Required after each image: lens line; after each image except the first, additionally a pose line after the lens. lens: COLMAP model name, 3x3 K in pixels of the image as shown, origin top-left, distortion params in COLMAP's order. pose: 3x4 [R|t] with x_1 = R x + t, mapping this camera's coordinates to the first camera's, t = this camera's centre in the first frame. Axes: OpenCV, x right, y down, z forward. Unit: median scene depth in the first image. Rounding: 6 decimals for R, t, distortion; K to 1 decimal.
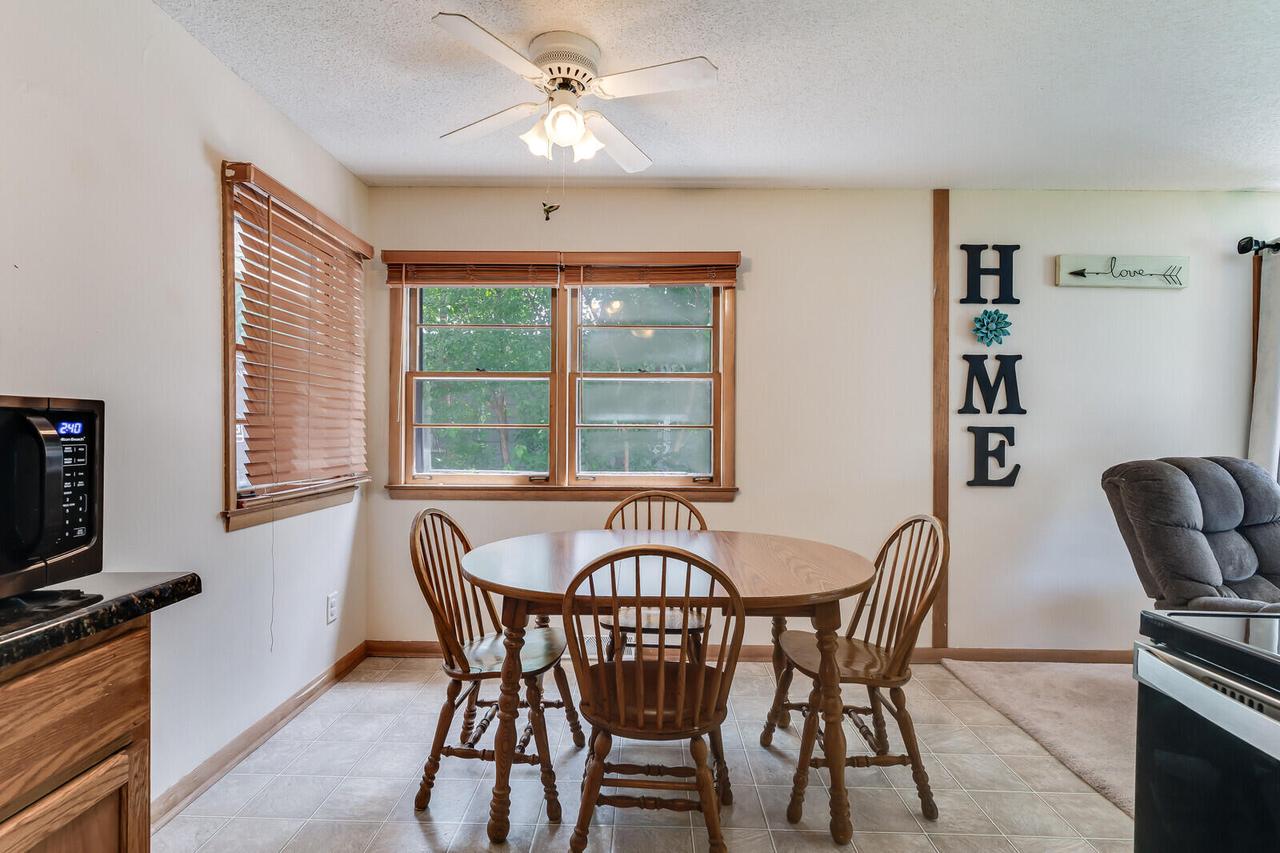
lens RADIAL K [[625.3, 0, 640.0], [0, 625.3, 426.5], [0, 0, 1]] dist [-0.000654, 0.000543]
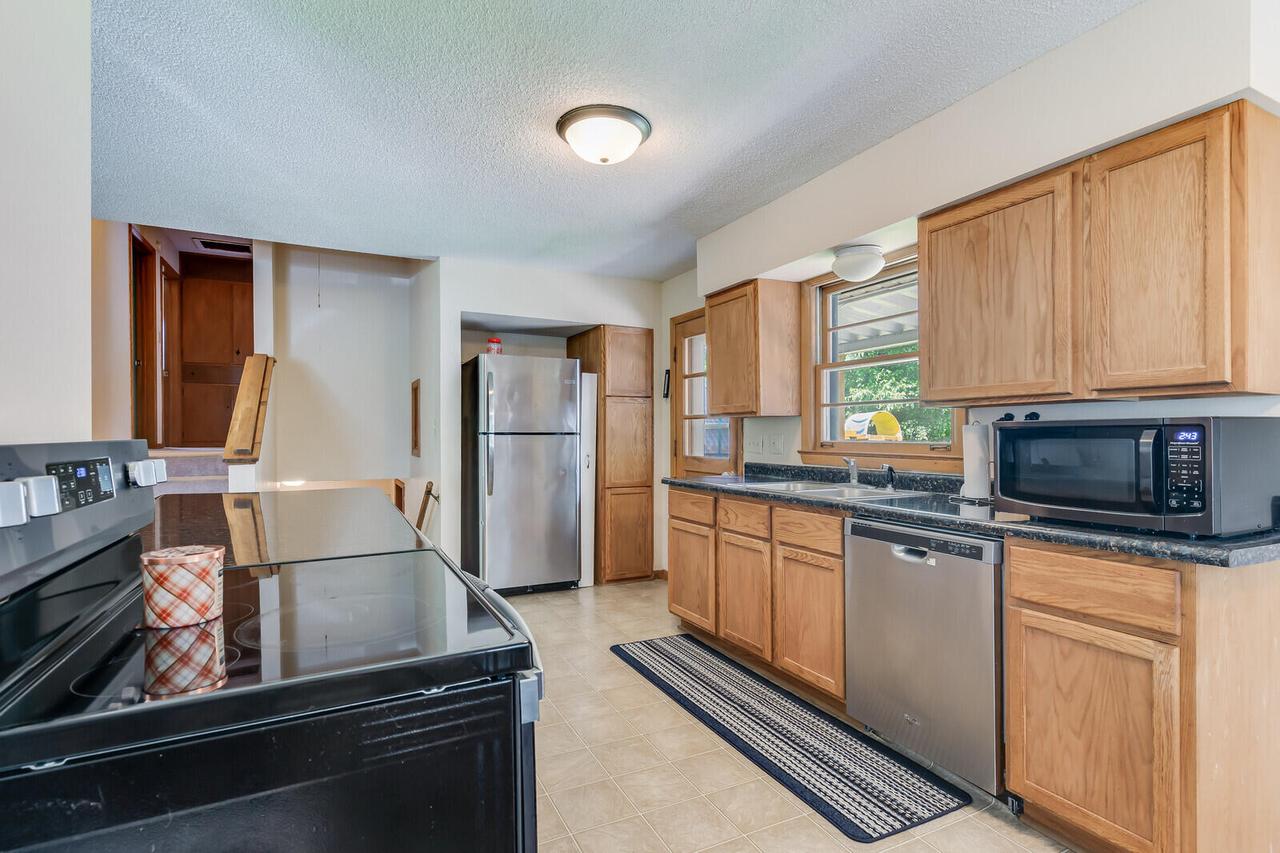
lens RADIAL K [[619.5, 0, 630.9], [0, 619.5, 433.5], [0, 0, 1]] dist [-0.000672, 0.000660]
pose [[-0.898847, -0.005216, -0.438232, 0.319365], [-0.000936, 0.999950, -0.009982, 0.004152], [0.438262, -0.008562, -0.898806, 0.556752]]
